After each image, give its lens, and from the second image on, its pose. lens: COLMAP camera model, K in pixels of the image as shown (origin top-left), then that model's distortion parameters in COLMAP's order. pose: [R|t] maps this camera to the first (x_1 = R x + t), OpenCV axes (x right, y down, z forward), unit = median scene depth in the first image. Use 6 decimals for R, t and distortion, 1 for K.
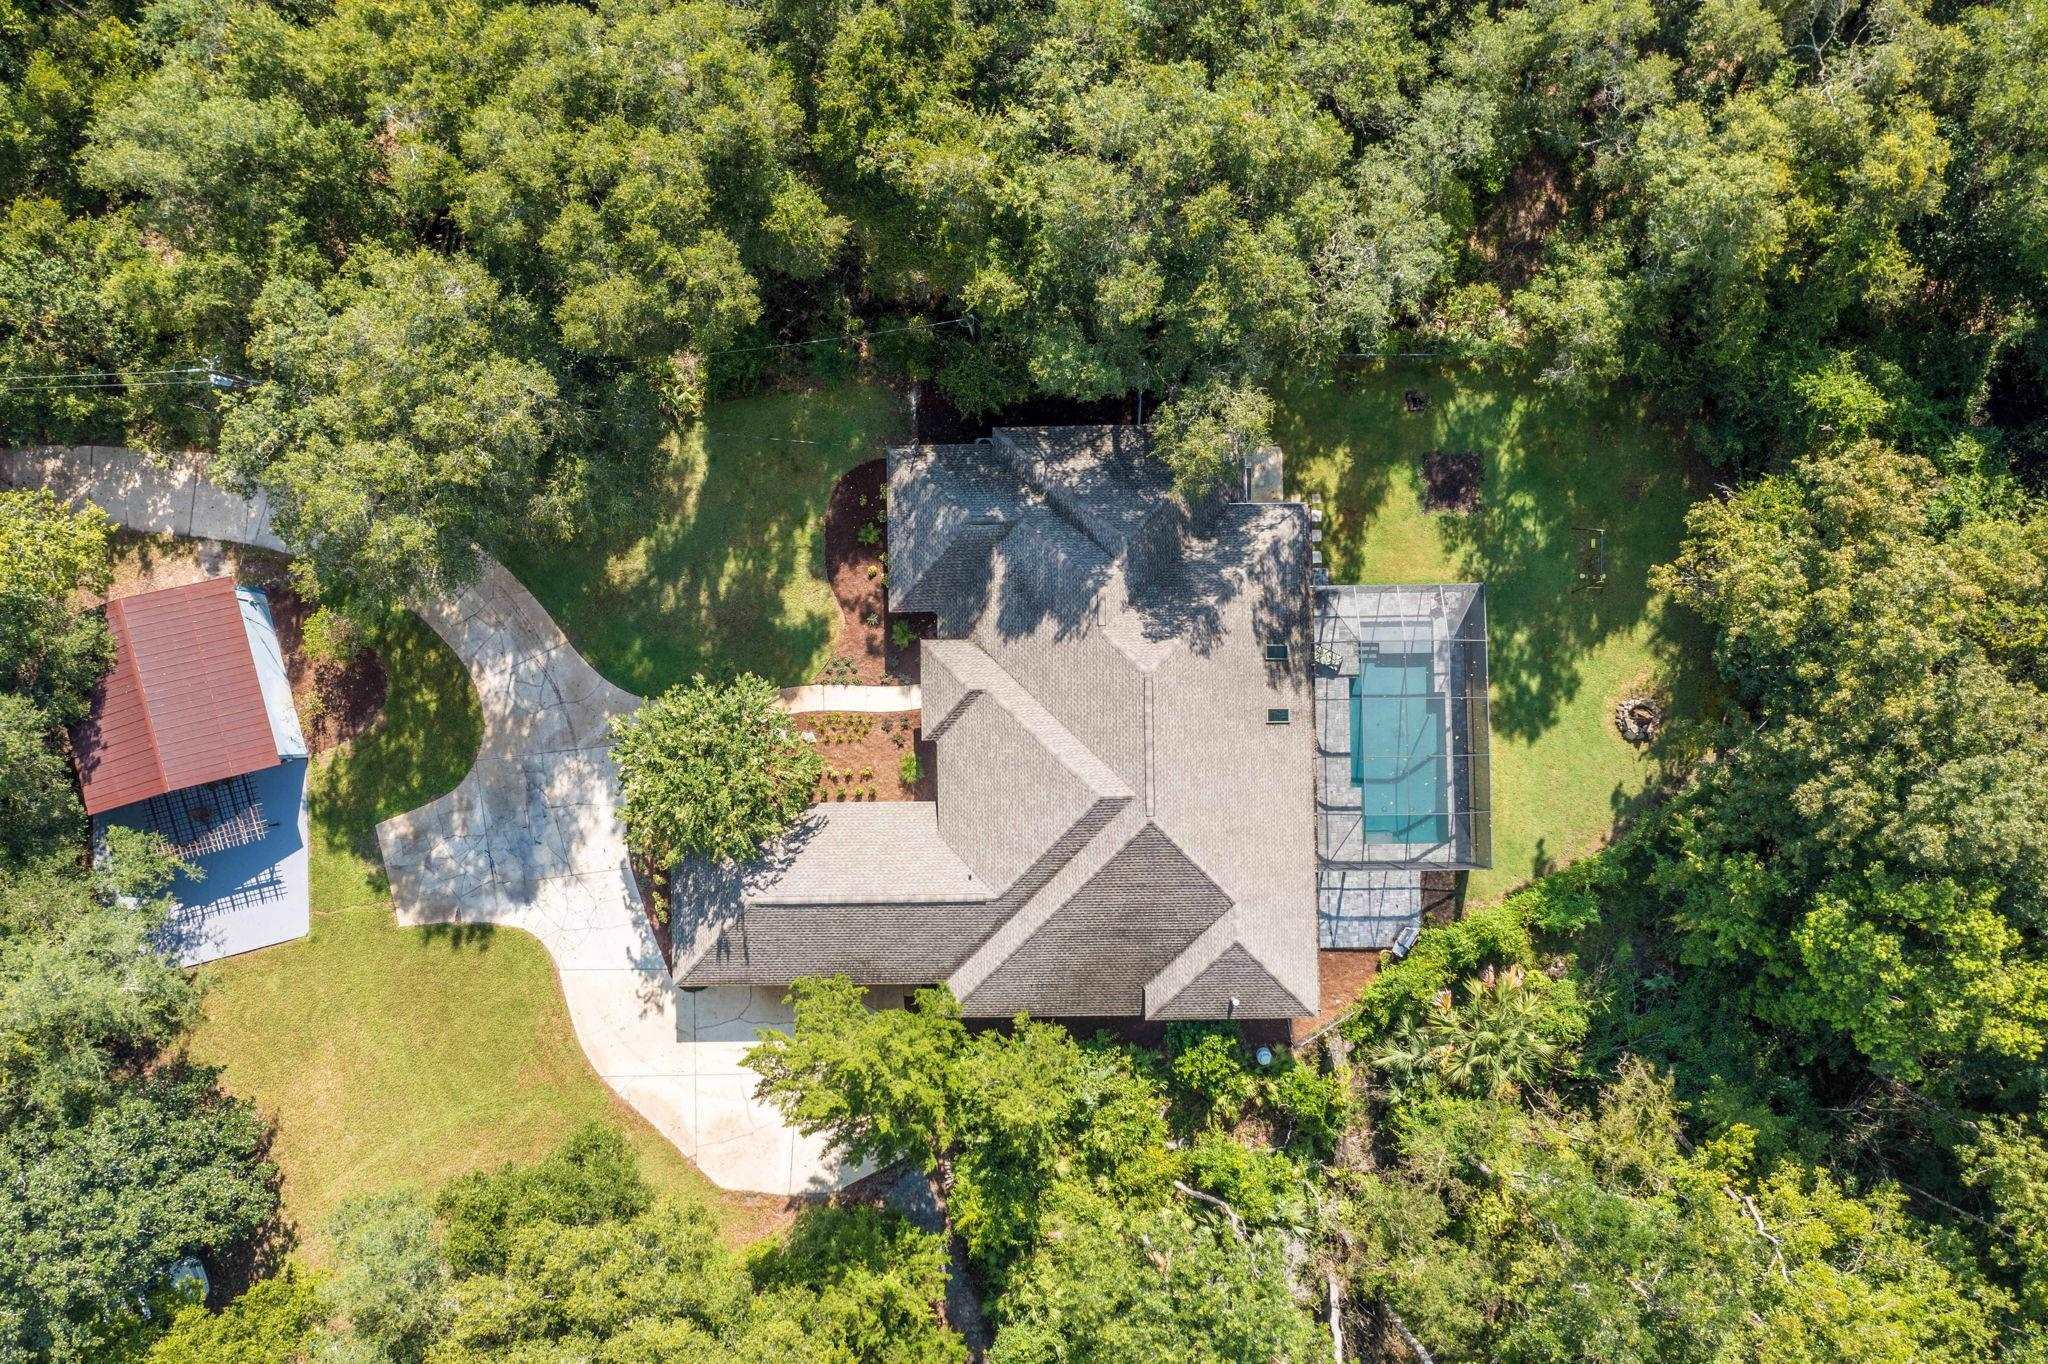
lens RADIAL K [[1606.6, 0, 1021.2], [0, 1606.6, 683.4], [0, 0, 1]] dist [-0.012808, 0.026582]
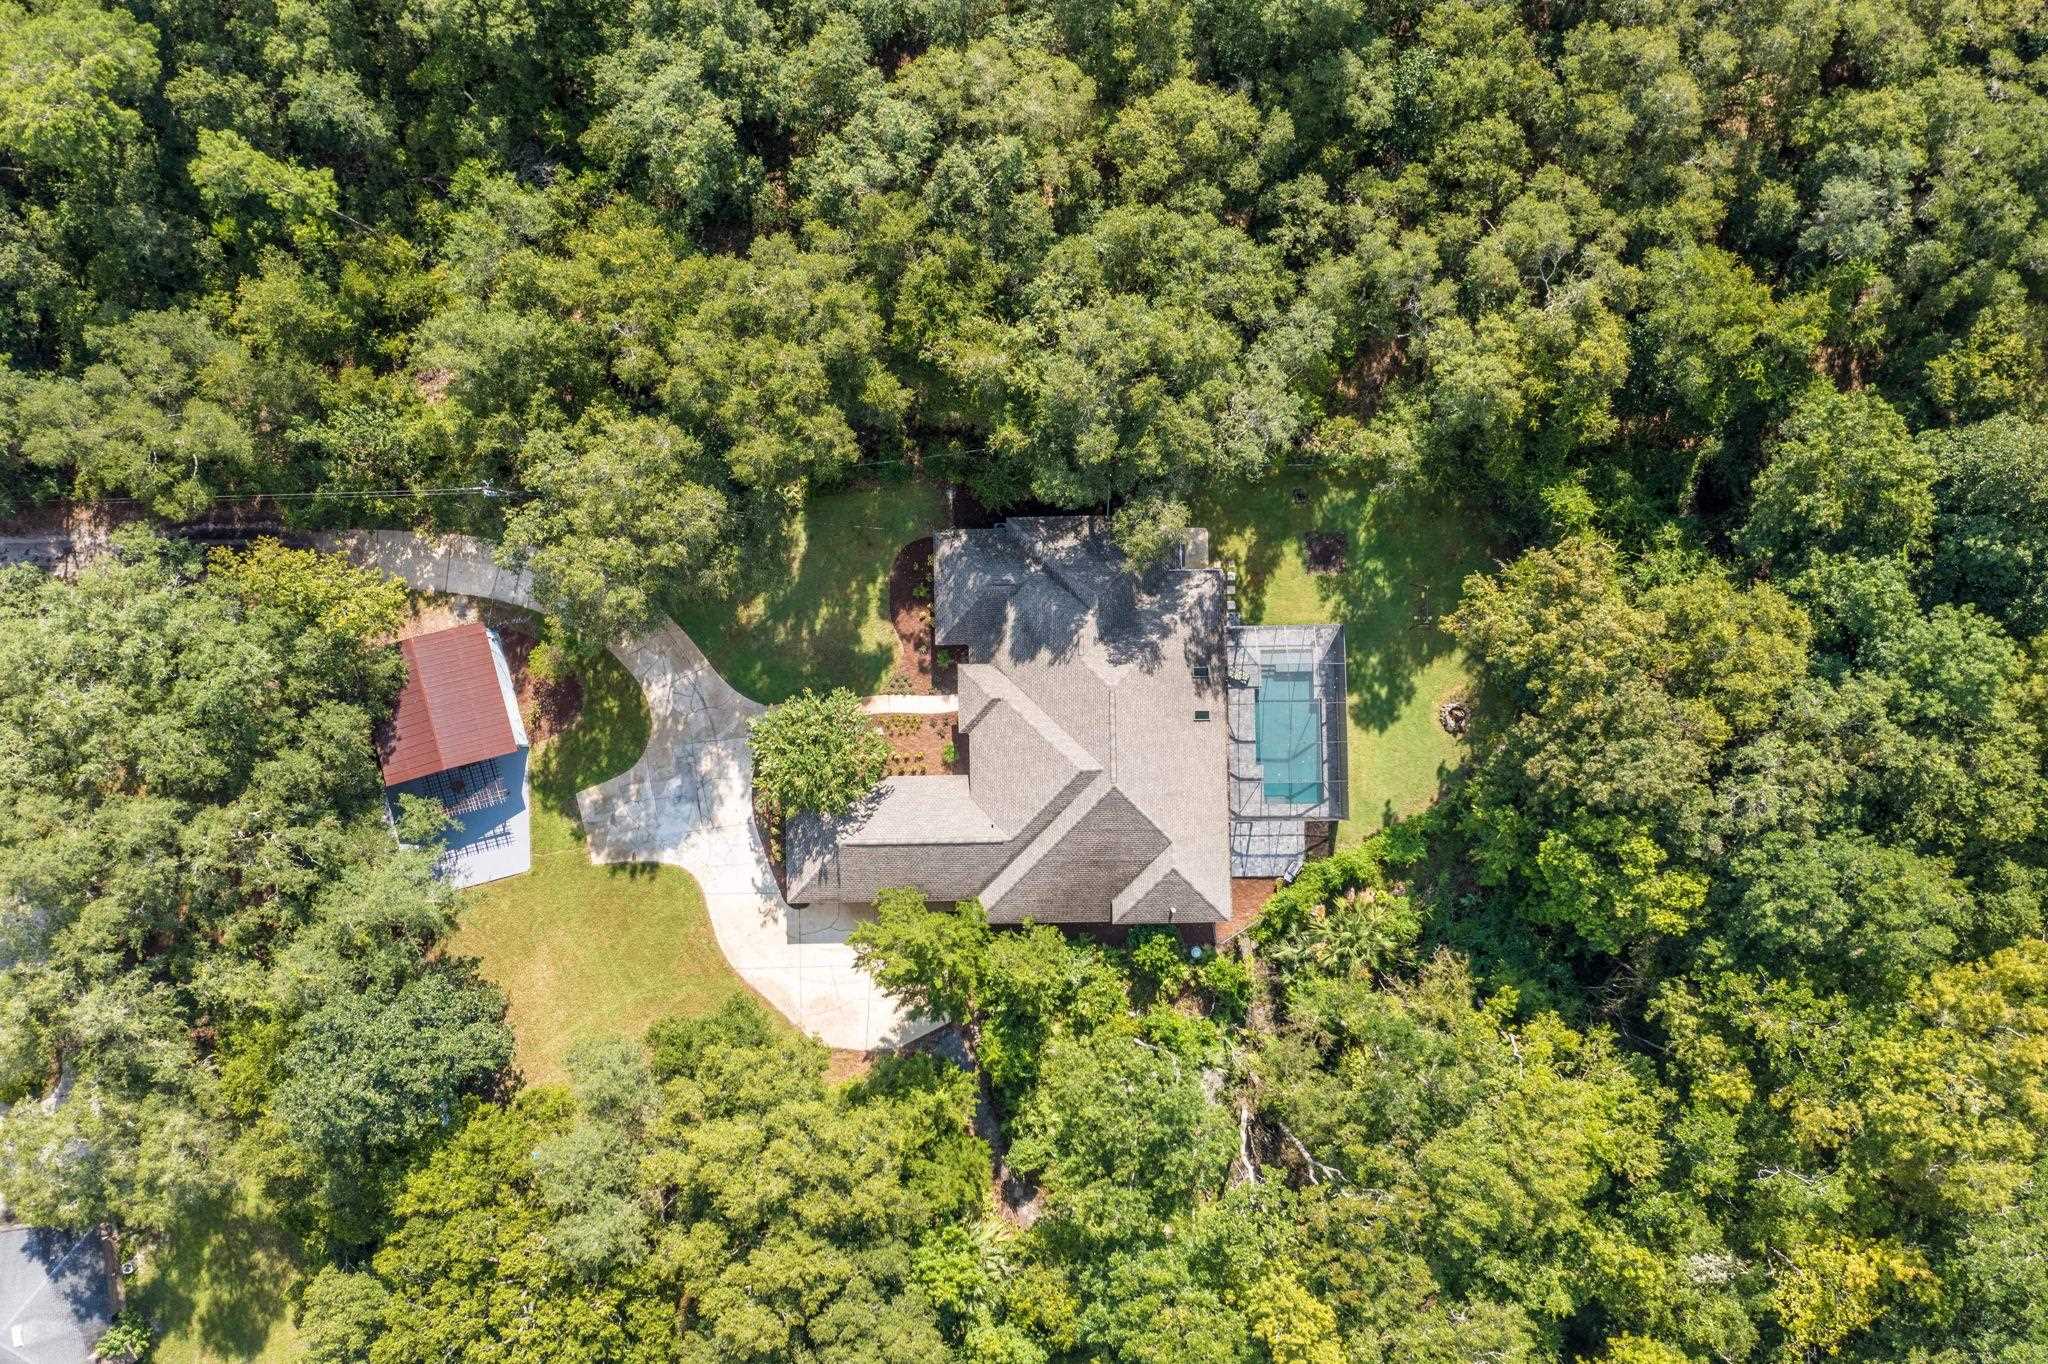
lens RADIAL K [[1606.6, 0, 1024.7], [0, 1606.6, 686.6], [0, 0, 1]] dist [-0.012808, 0.026582]
pose [[0.999991, -0.003088, 0.003026, -0.006347], [0.003079, 0.999991, 0.002847, -0.010594], [-0.003035, -0.002838, 0.999991, -0.465696]]
